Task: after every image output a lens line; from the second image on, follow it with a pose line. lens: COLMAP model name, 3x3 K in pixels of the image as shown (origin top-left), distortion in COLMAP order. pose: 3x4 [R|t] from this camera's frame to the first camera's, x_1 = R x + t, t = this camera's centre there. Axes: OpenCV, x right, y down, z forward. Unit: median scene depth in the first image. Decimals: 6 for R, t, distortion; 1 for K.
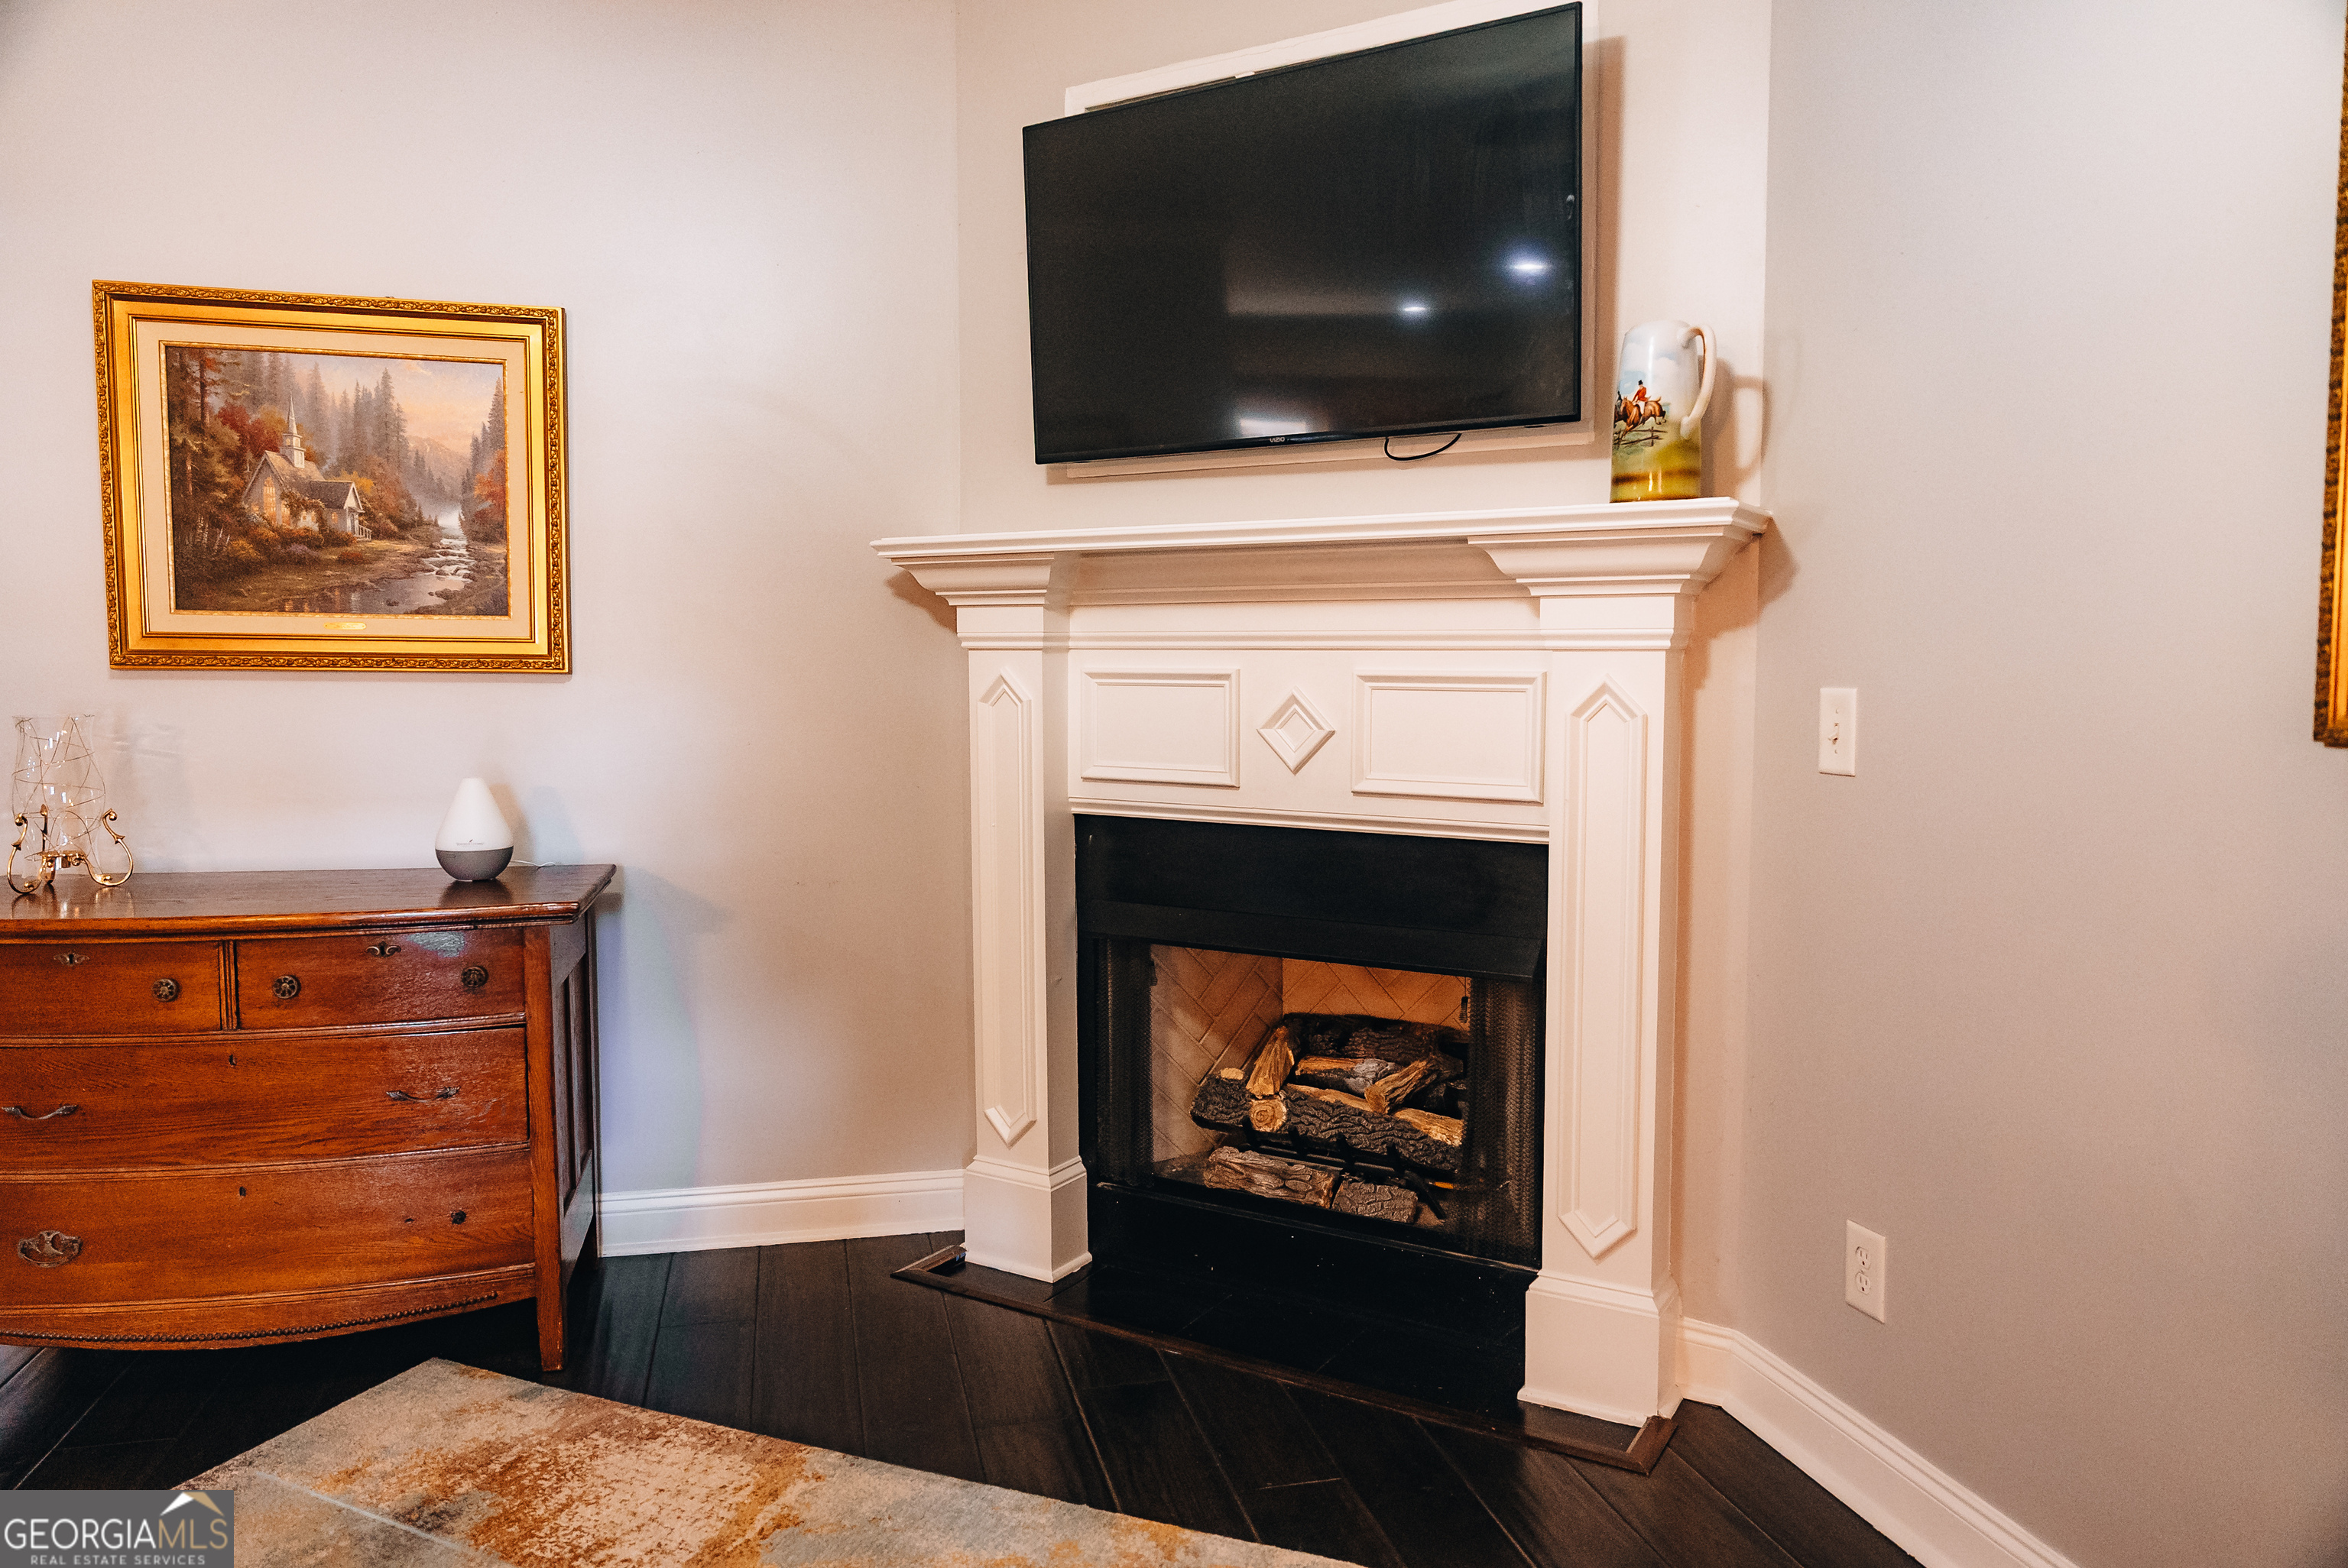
lens RADIAL K [[1576.3, 0, 1168.3], [0, 1576.3, 770.6], [0, 0, 1]] dist [-0.010334, 0.009409]
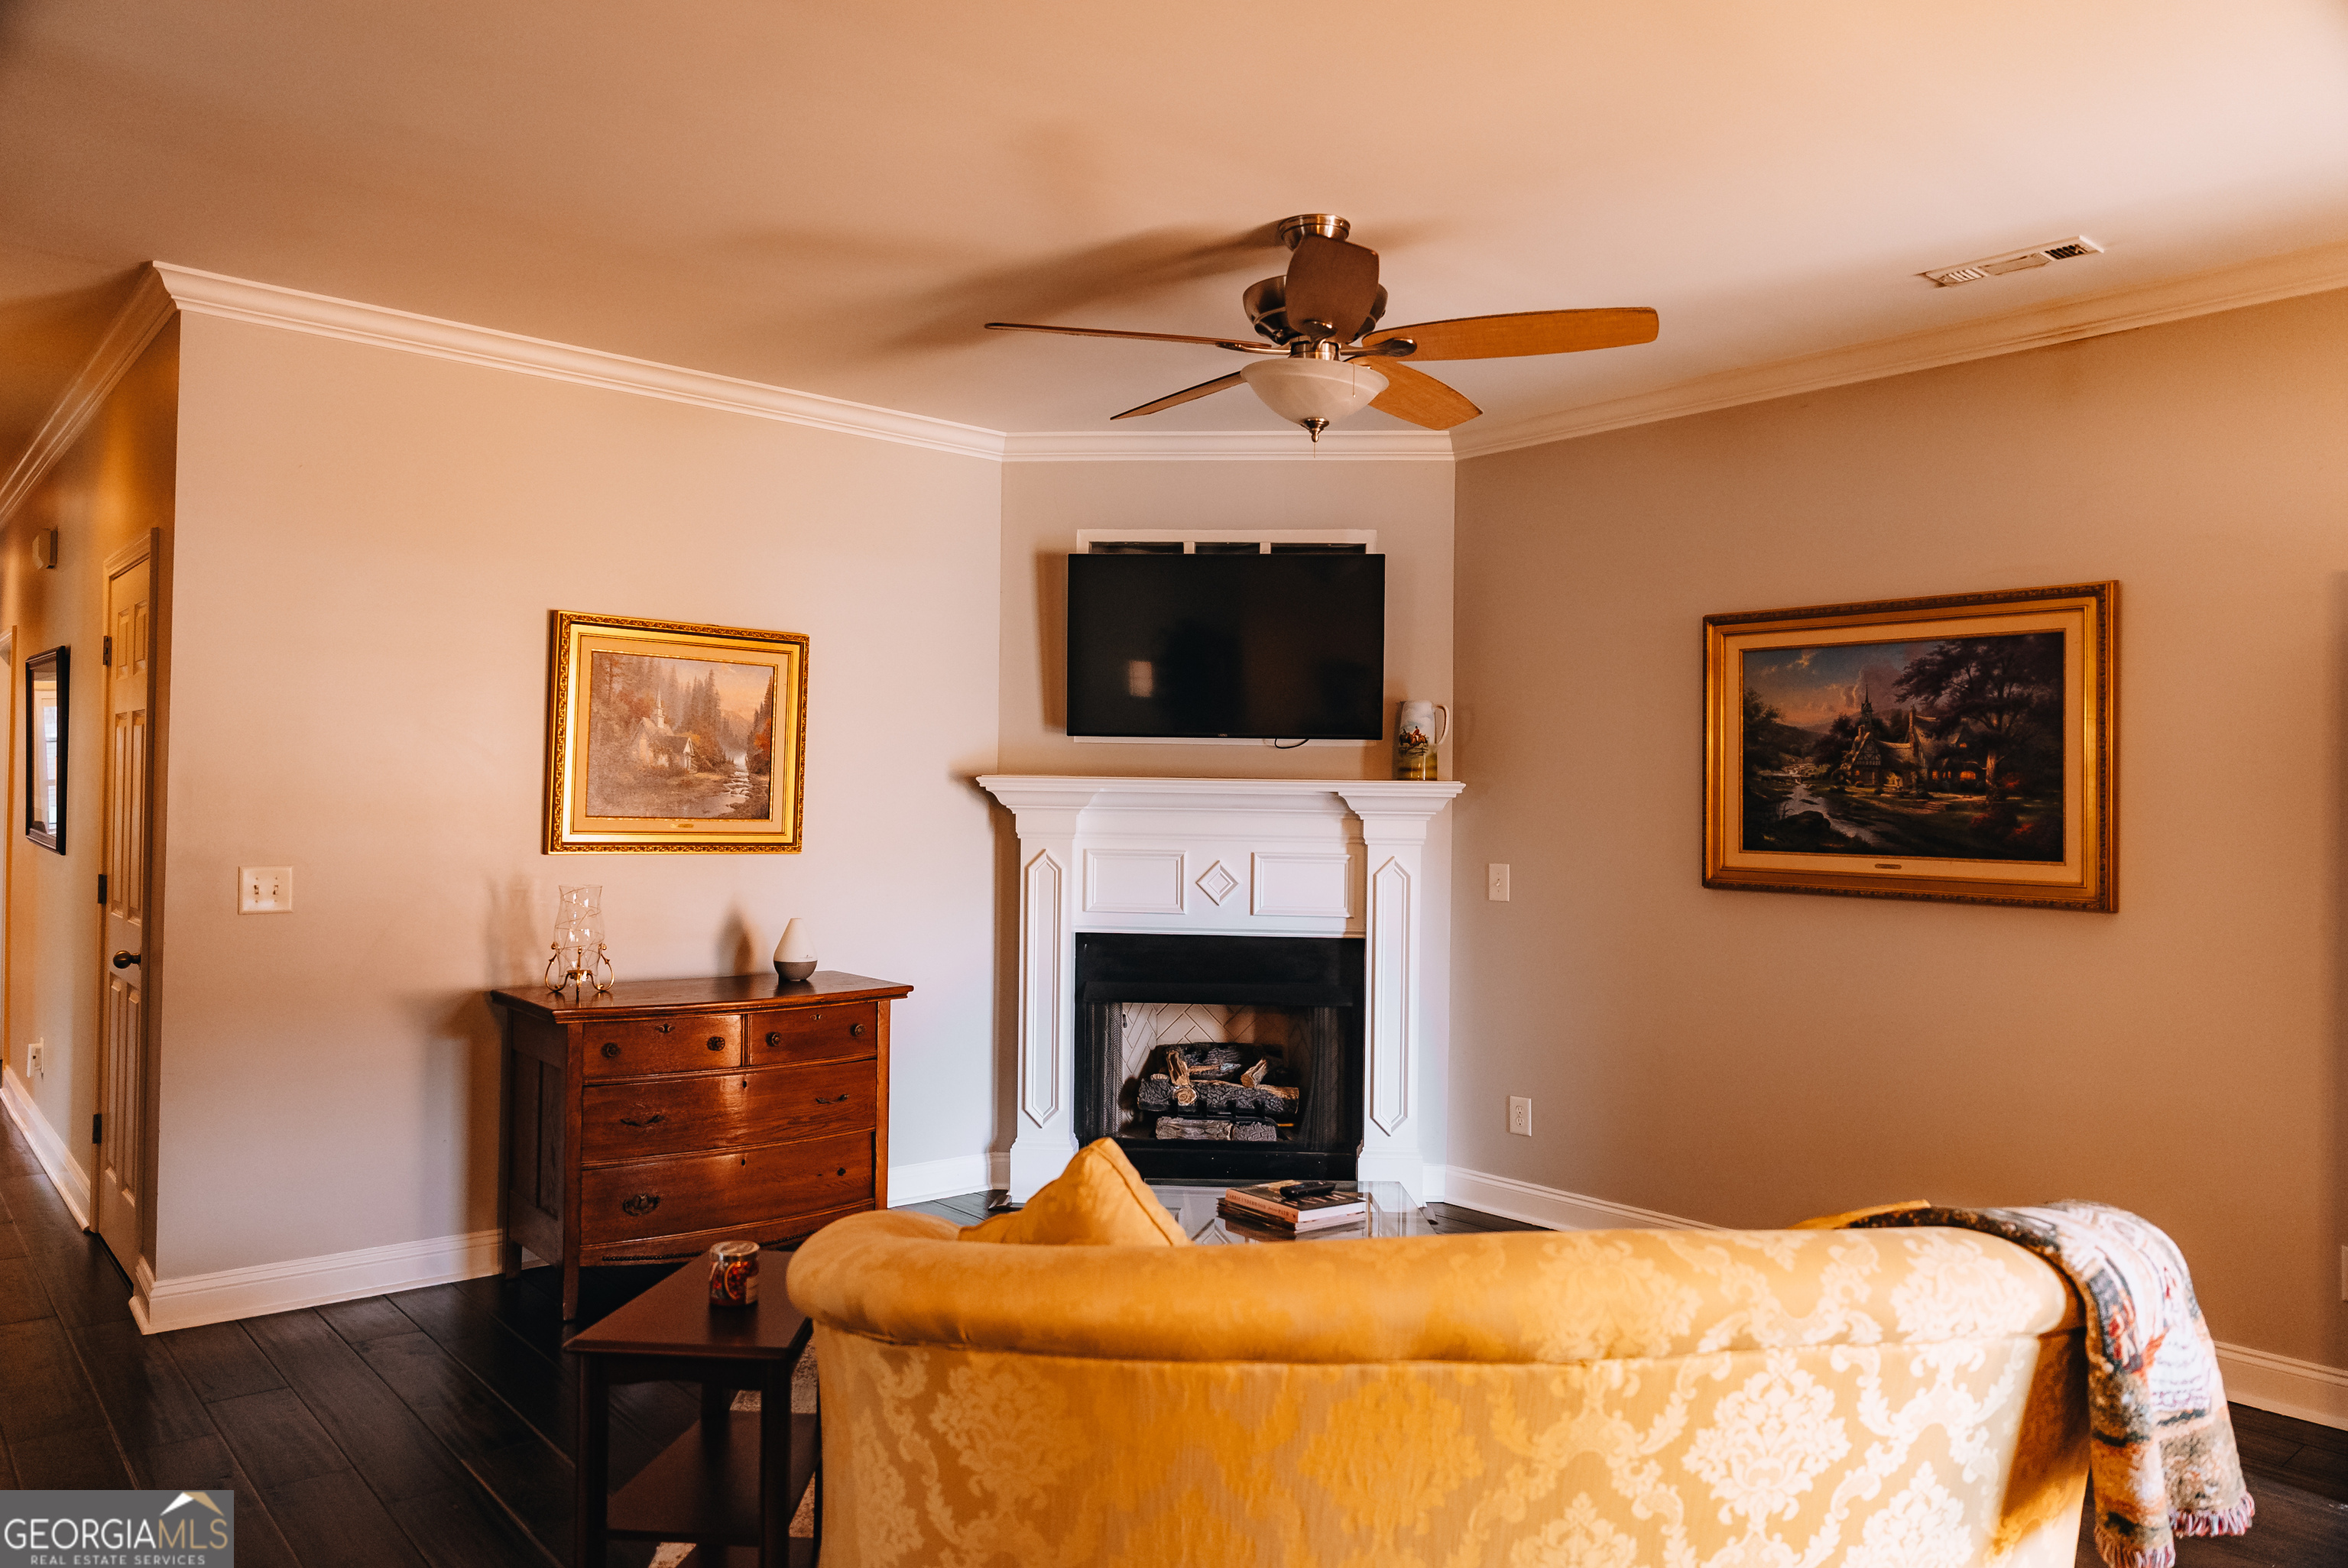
lens RADIAL K [[1583.5, 0, 1170.0], [0, 1583.5, 776.5], [0, 0, 1]] dist [-0.011716, 0.002444]
pose [[0.893620, 0.016982, 0.448502, -0.799966], [0.019856, 0.996810, -0.077304, -0.007739], [-0.448384, 0.077985, 0.890432, -0.657349]]
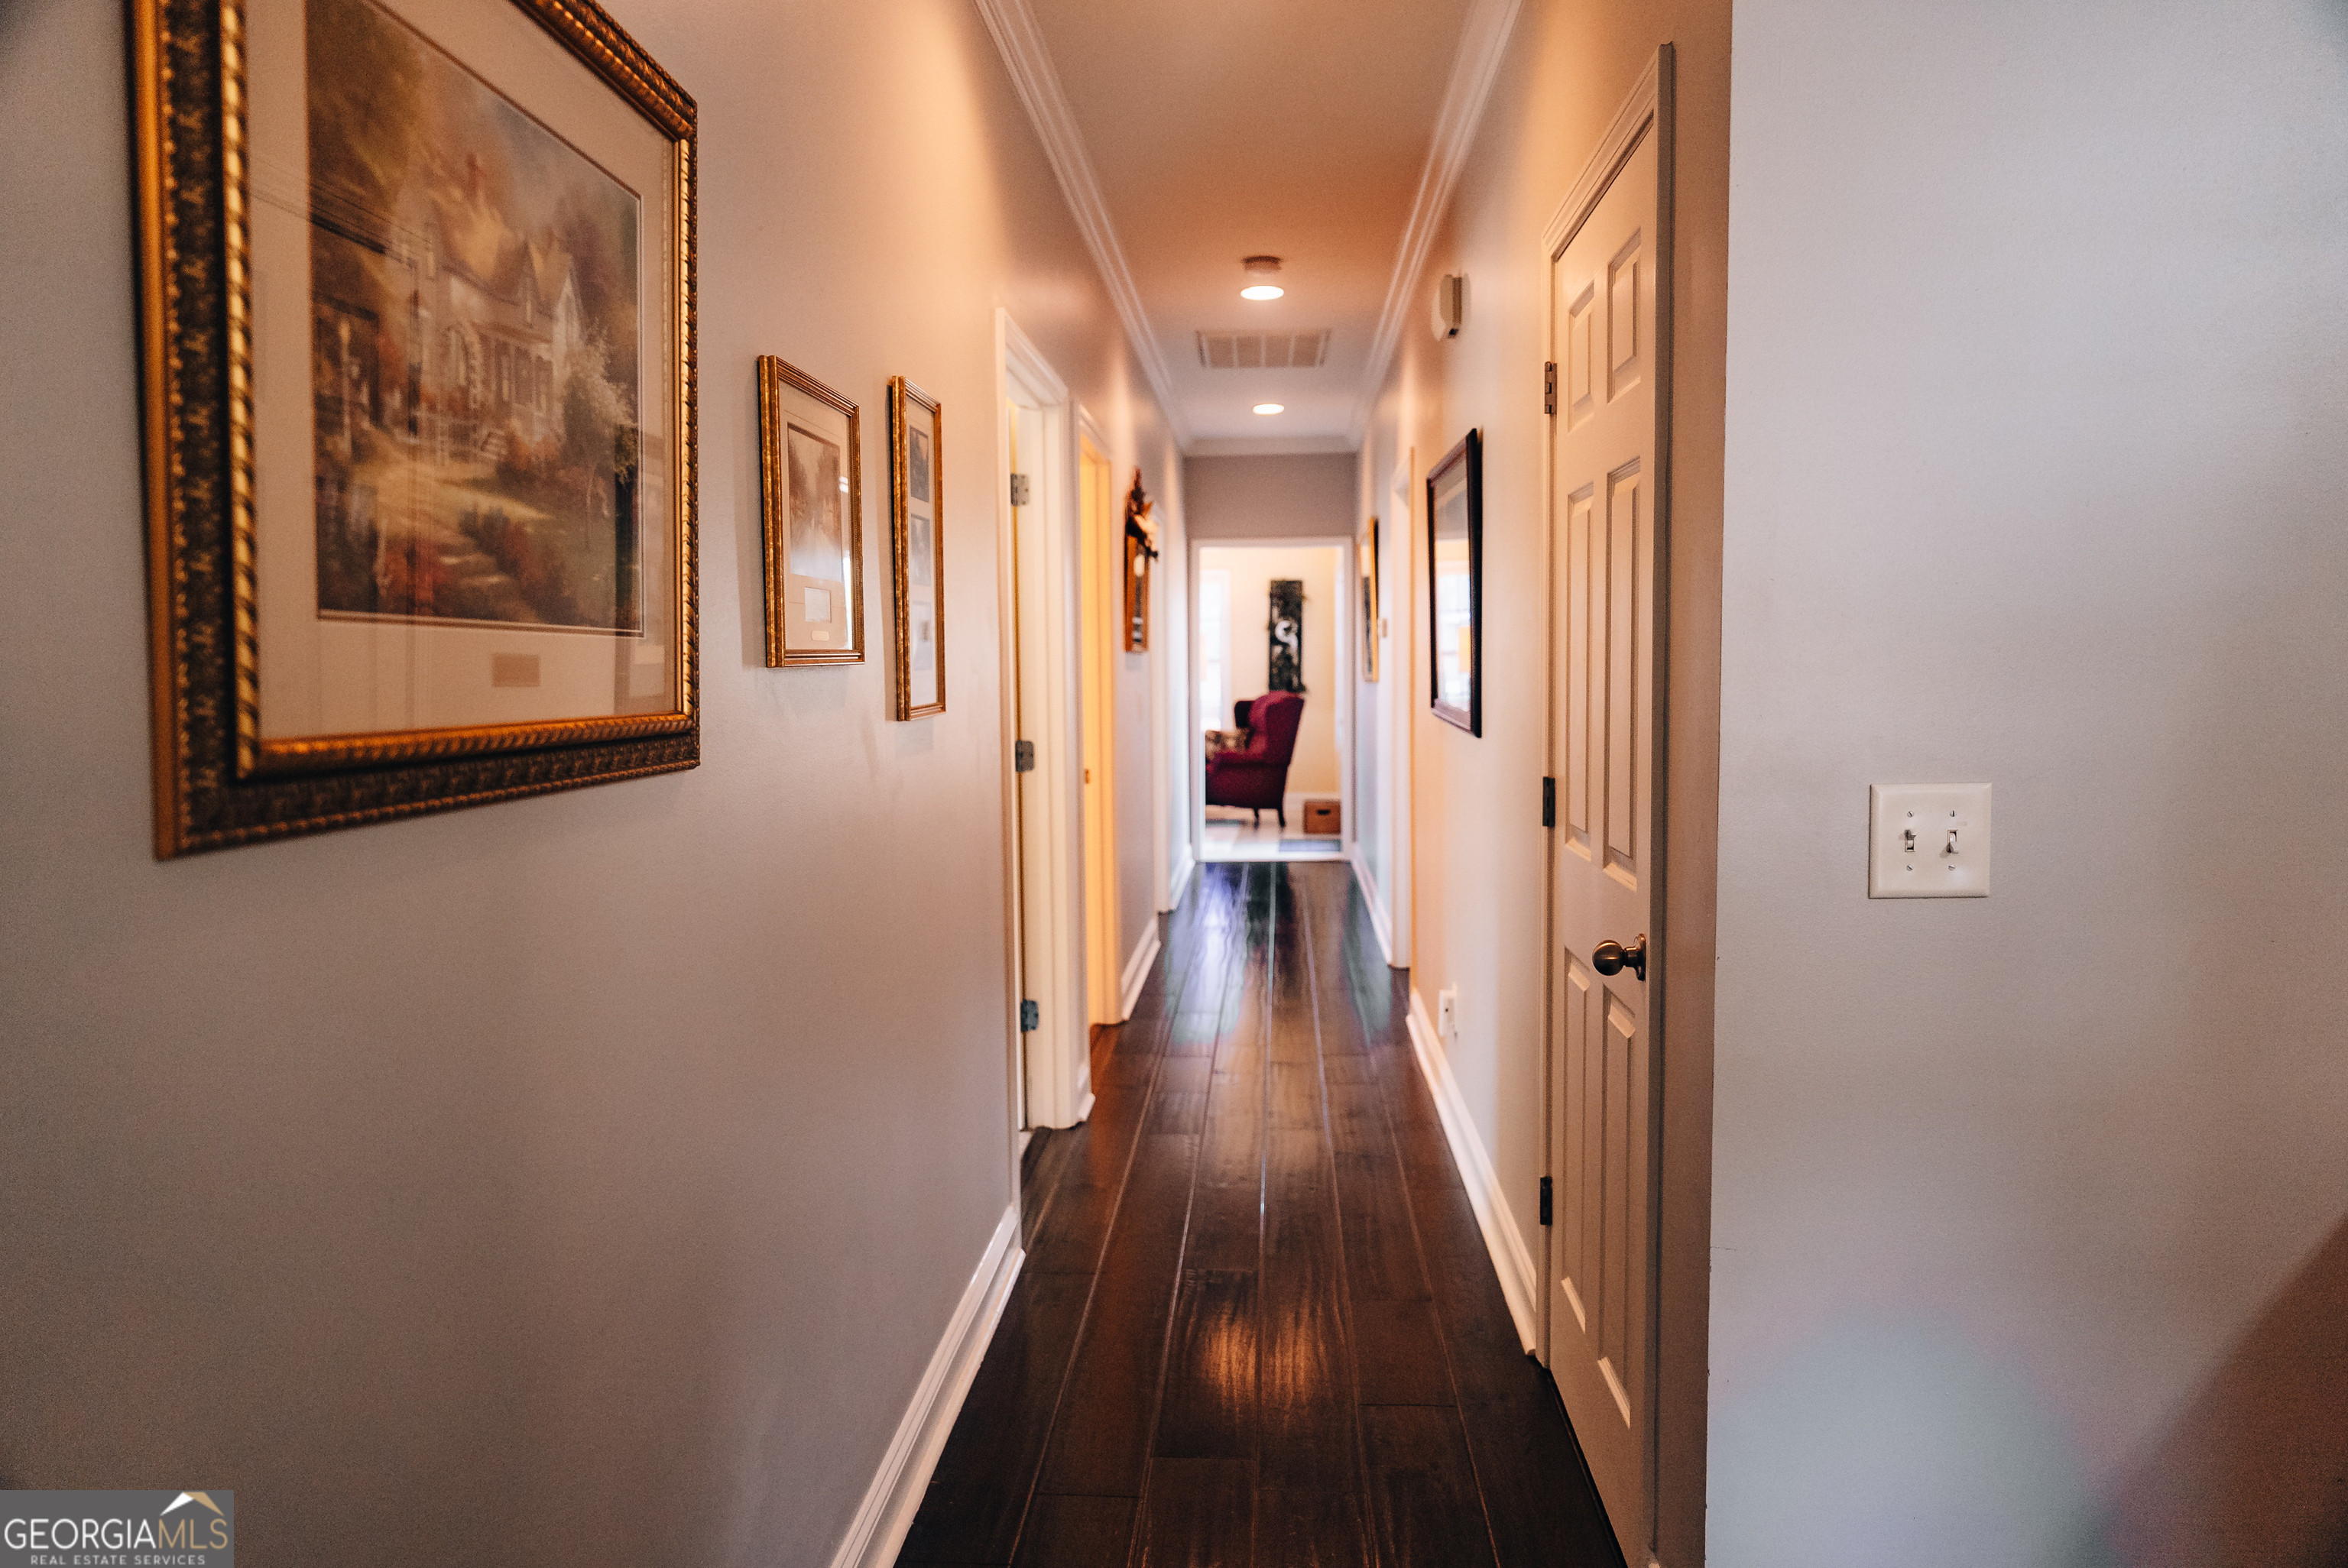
lens RADIAL K [[1576.3, 0, 1168.3], [0, 1576.3, 770.6], [0, 0, 1]] dist [-0.010334, 0.009409]
pose [[0.949338, 0.009132, -0.314123, -0.968912], [-0.010197, 0.999946, -0.001746, -0.053204], [0.314090, 0.004861, 0.949381, 0.296980]]
